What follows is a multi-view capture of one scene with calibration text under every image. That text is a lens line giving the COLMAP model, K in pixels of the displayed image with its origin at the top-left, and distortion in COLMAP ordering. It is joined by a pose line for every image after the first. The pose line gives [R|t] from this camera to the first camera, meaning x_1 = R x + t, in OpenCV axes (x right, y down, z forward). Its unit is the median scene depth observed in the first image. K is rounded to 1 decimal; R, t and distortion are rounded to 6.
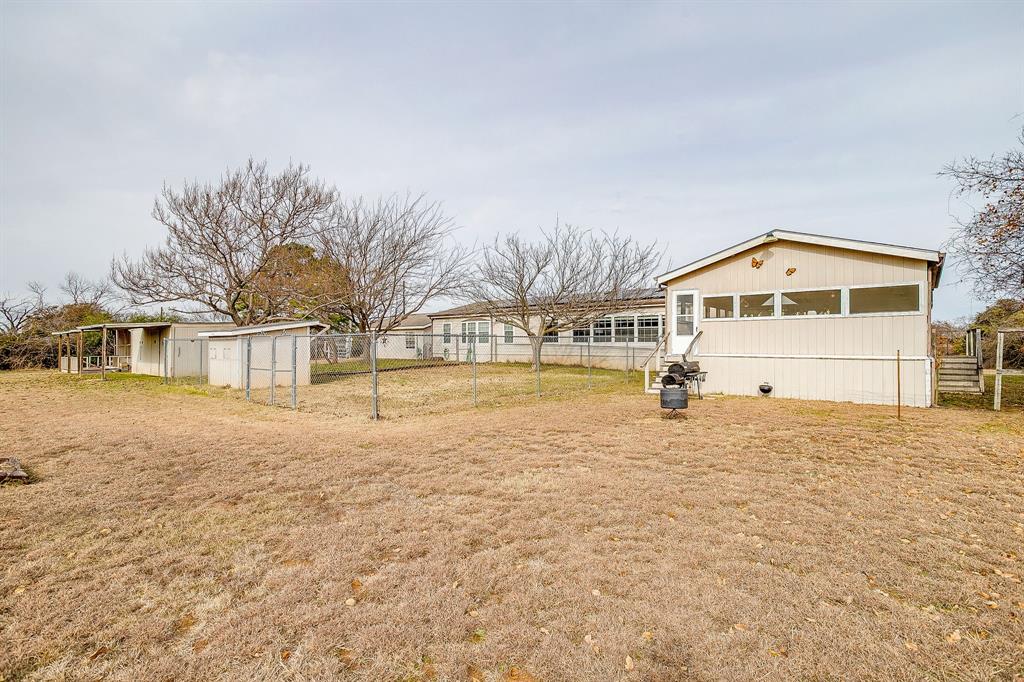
lens RADIAL K [[506.9, 0, 512.0], [0, 506.9, 341.0], [0, 0, 1]] dist [-0.001240, -0.000037]
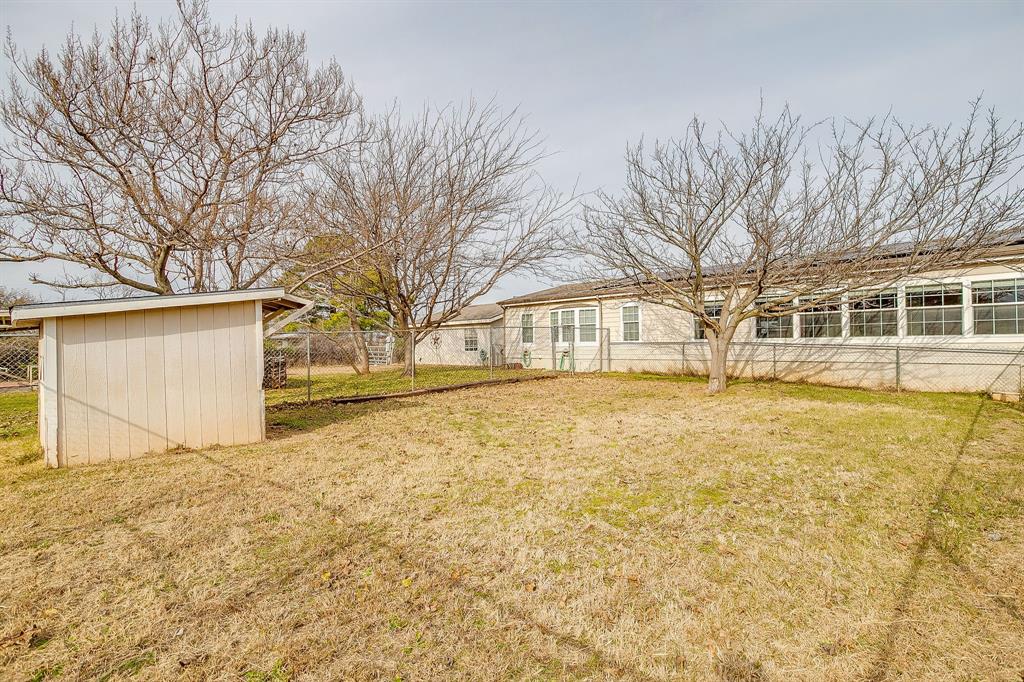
lens RADIAL K [[506.9, 0, 512.0], [0, 506.9, 341.0], [0, 0, 1]] dist [-0.001240, -0.000037]
pose [[0.995497, -0.010770, -0.094177, -0.094351], [0.010608, 0.999941, -0.002221, 0.003649], [0.094196, 0.001212, 0.995553, 0.363750]]
